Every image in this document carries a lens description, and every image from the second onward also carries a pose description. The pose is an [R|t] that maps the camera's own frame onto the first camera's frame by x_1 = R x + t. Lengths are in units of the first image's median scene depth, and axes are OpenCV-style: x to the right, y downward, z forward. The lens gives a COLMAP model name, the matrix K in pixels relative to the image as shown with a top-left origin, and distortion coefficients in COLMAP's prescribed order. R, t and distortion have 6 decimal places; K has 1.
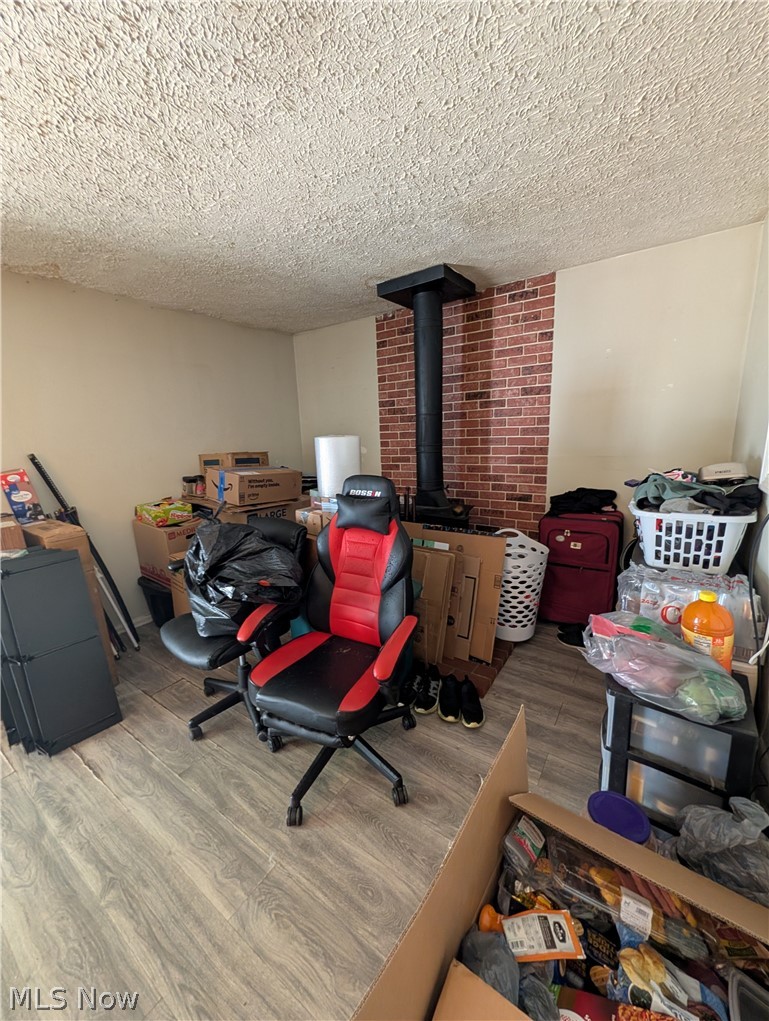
lens RADIAL K [[388.2, 0, 384.5], [0, 388.2, 510.5], [0, 0, 1]] dist [-0.000236, -0.000112]
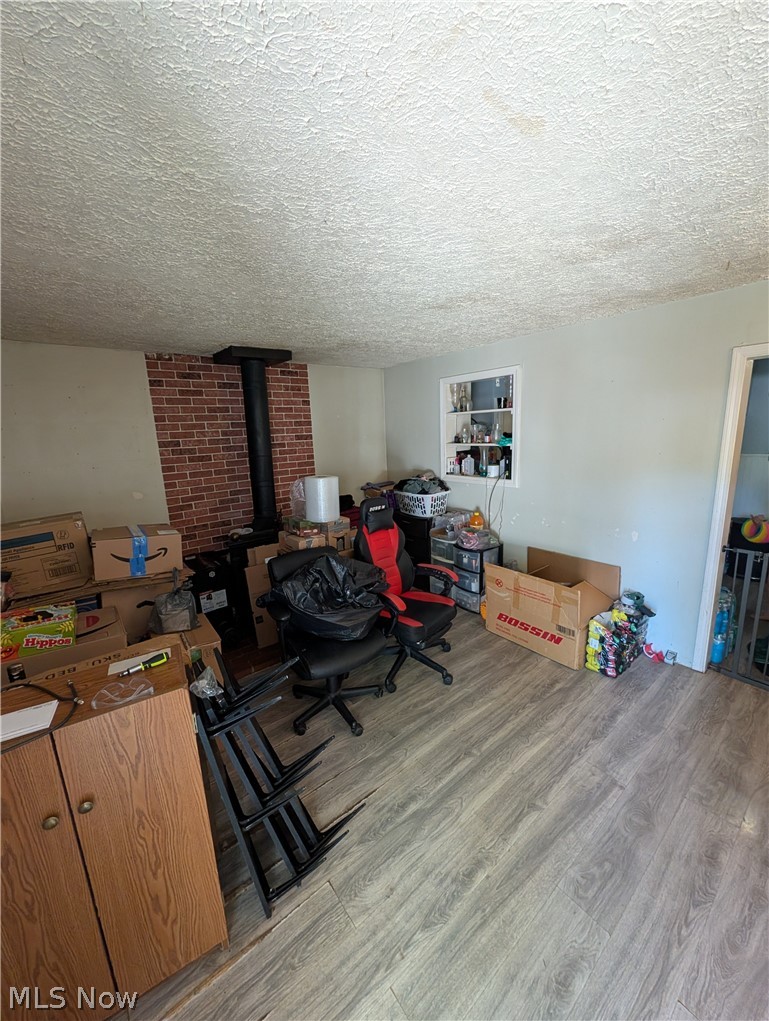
lens RADIAL K [[388.2, 0, 384.5], [0, 388.2, 510.5], [0, 0, 1]] dist [-0.000236, -0.000112]
pose [[0.302928, -0.168611, 0.937979, -0.969959], [0.221661, 0.969698, 0.102725, -0.121251], [-0.926877, 0.176795, 0.331123, 0.270797]]
